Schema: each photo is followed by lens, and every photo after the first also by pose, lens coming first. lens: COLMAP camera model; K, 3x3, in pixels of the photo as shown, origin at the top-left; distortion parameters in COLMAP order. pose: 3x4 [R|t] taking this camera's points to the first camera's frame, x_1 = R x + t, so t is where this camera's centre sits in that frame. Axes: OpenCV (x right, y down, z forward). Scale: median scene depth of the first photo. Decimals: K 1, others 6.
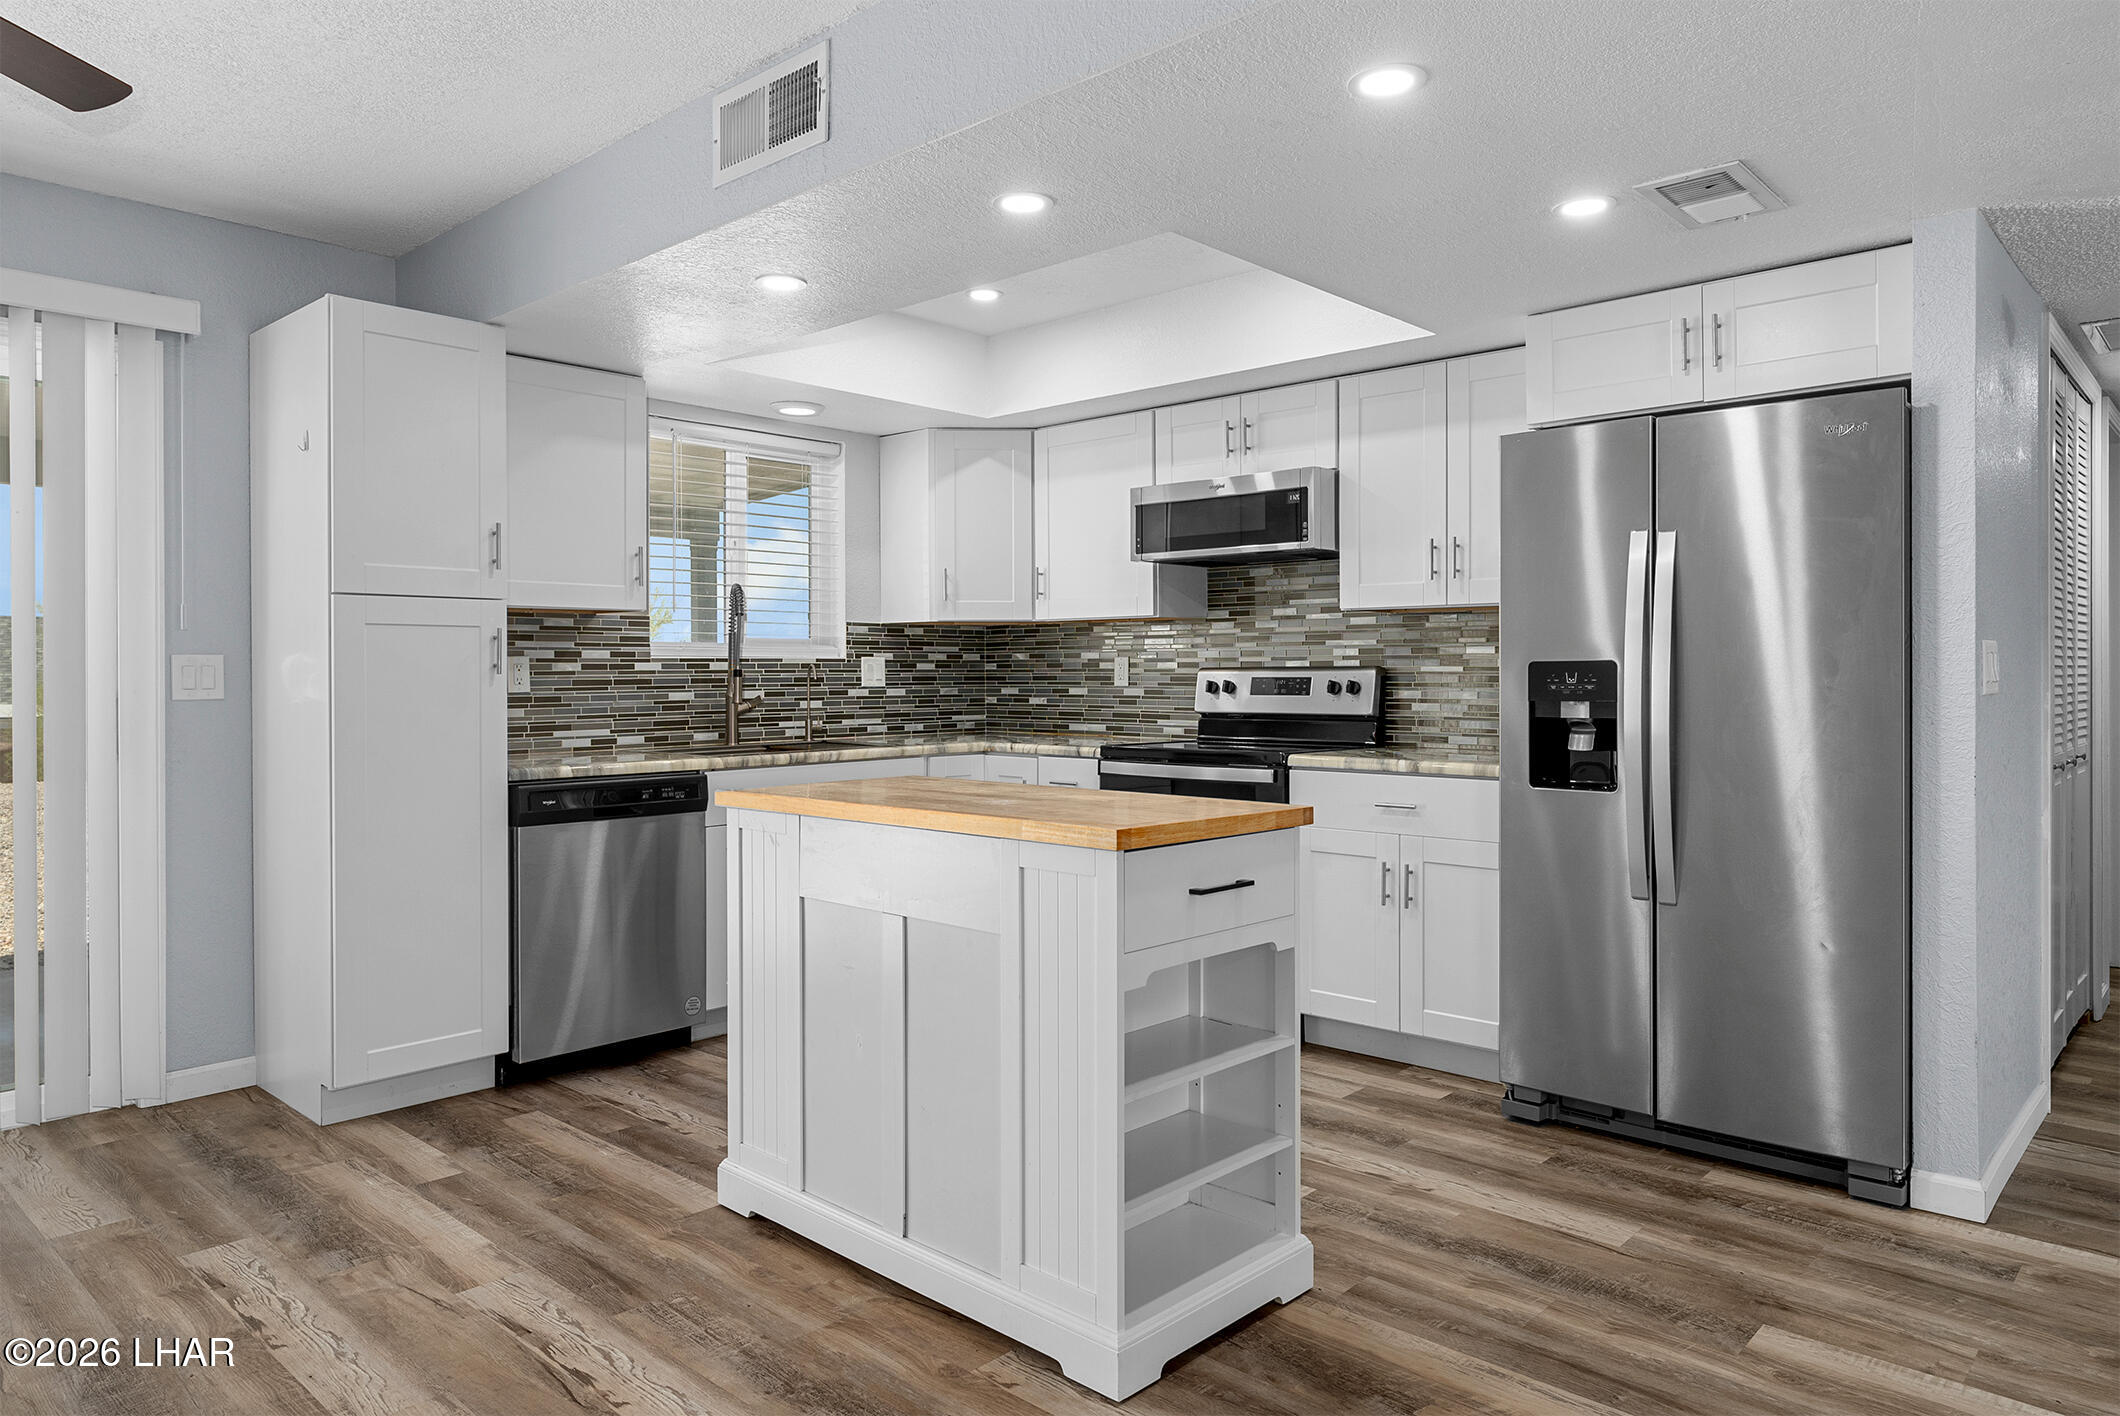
lens RADIAL K [[1338.2, 0, 1058.7], [0, 1338.2, 673.2], [0, 0, 1]] dist [0.002430, 0.001130]
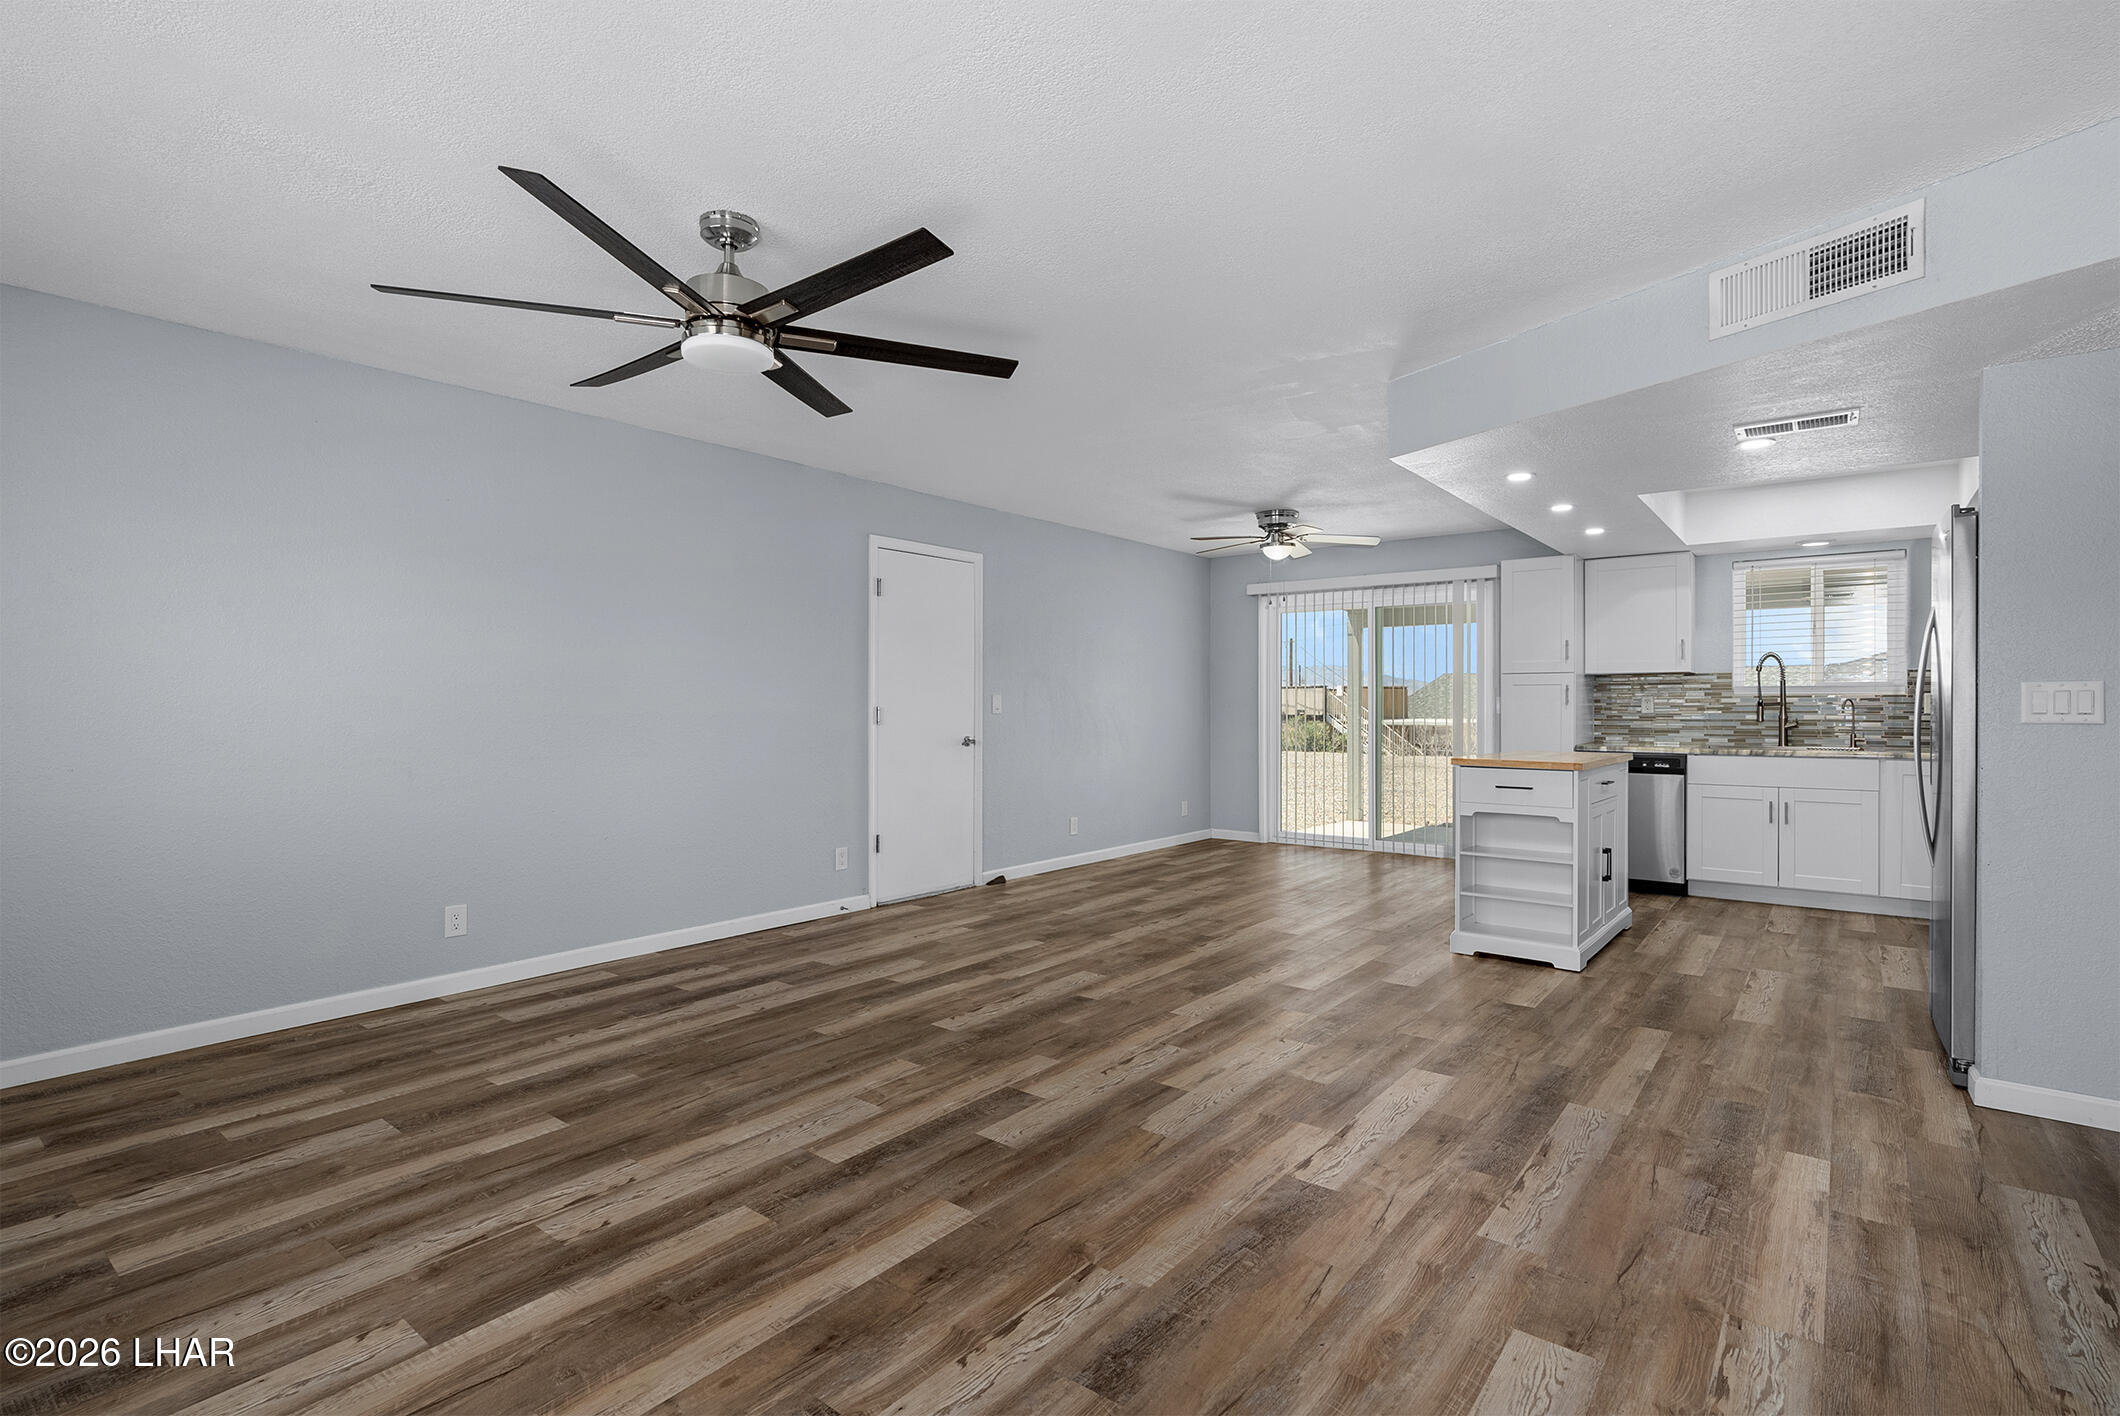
lens RADIAL K [[971.2, 0, 1065.1], [0, 971.2, 703.3], [0, 0, 1]] dist [-0.003364, 0.001335]
pose [[0.077140, 0.001628, -0.997019, 1.104254], [0.003556, 0.999992, 0.001908, -0.007876], [0.997014, -0.003692, 0.077133, -0.010792]]
